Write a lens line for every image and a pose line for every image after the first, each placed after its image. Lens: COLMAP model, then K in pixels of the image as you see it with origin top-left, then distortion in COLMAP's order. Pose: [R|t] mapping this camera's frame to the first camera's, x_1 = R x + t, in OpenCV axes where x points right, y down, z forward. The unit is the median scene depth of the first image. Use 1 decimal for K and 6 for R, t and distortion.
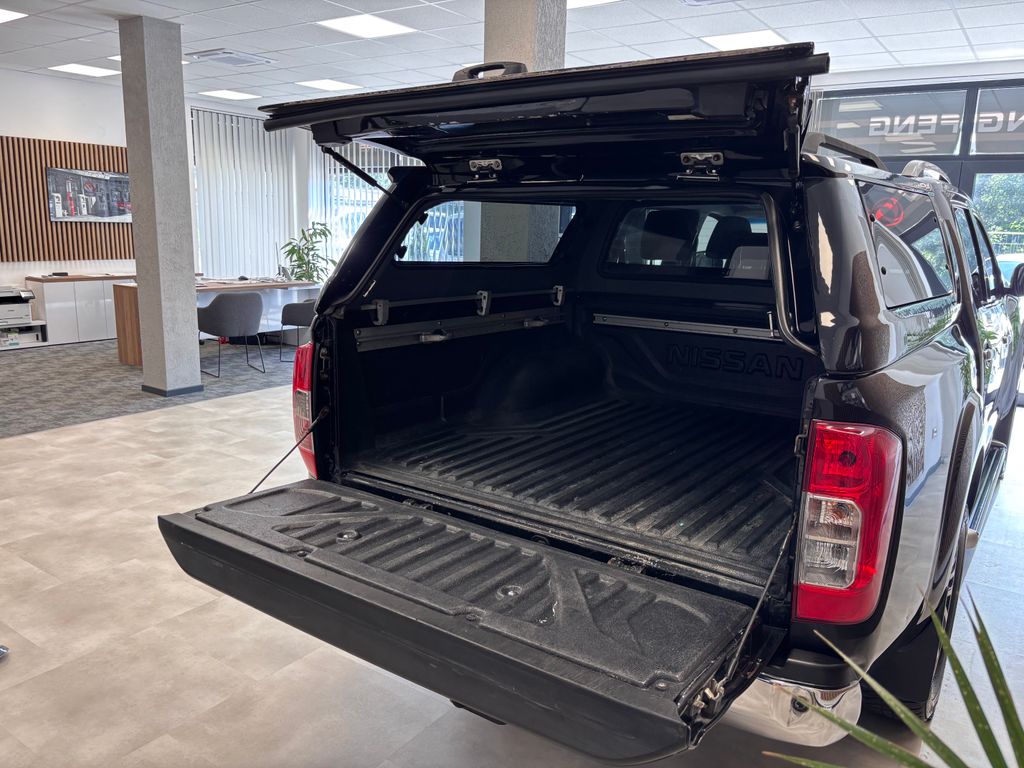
lens RADIAL K [[787.3, 0, 511.6], [0, 787.3, 385.4], [0, 0, 1]] dist [0.047841, -0.062101]
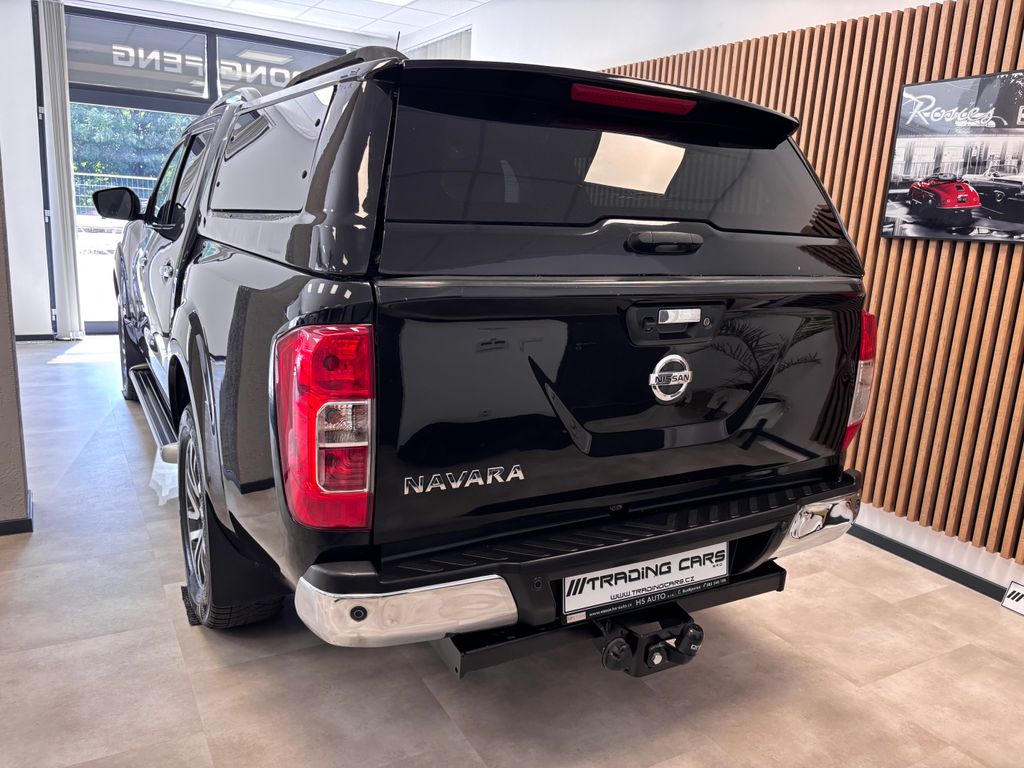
lens RADIAL K [[787.3, 0, 512.4], [0, 787.3, 381.1], [0, 0, 1]] dist [0.047841, -0.062101]
pose [[0.421272, -0.196709, 0.885345, -0.361411], [0.138416, 0.978704, 0.151590, -0.041533], [-0.896310, 0.058685, 0.439528, 0.285188]]
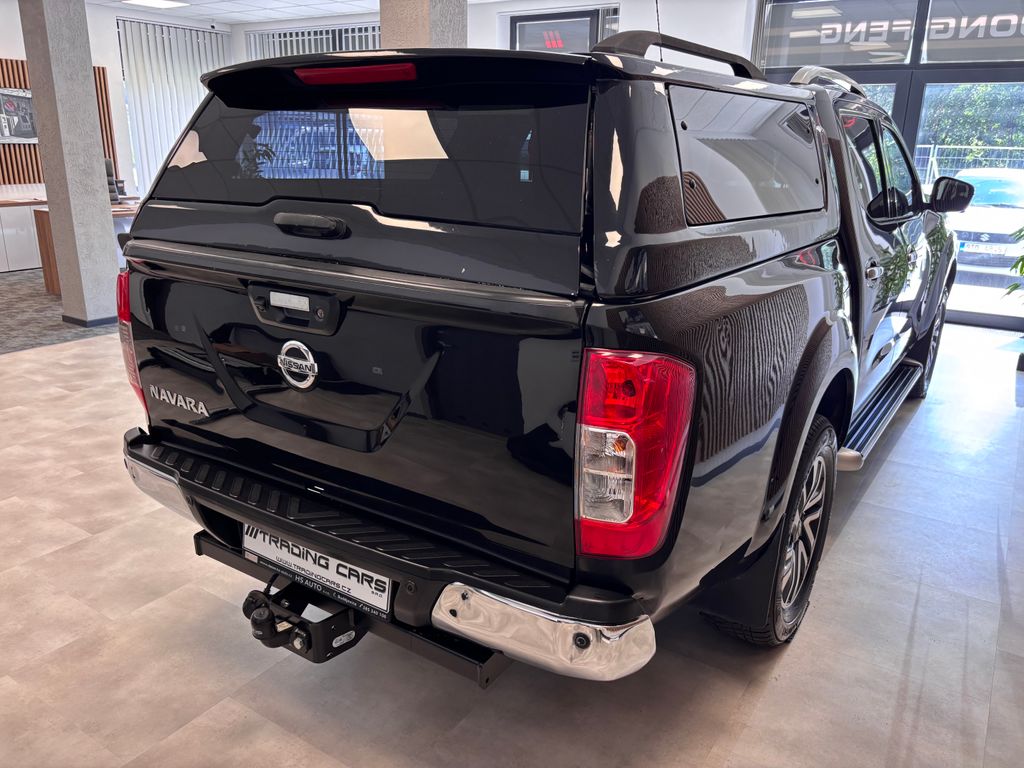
lens RADIAL K [[787.3, 0, 522.3], [0, 787.3, 383.7], [0, 0, 1]] dist [0.047841, -0.062101]
pose [[0.999553, -0.016403, 0.024980, 0.086108], [0.013990, 0.995485, 0.093884, -0.000872], [-0.026407, -0.093493, 0.995270, 0.021653]]
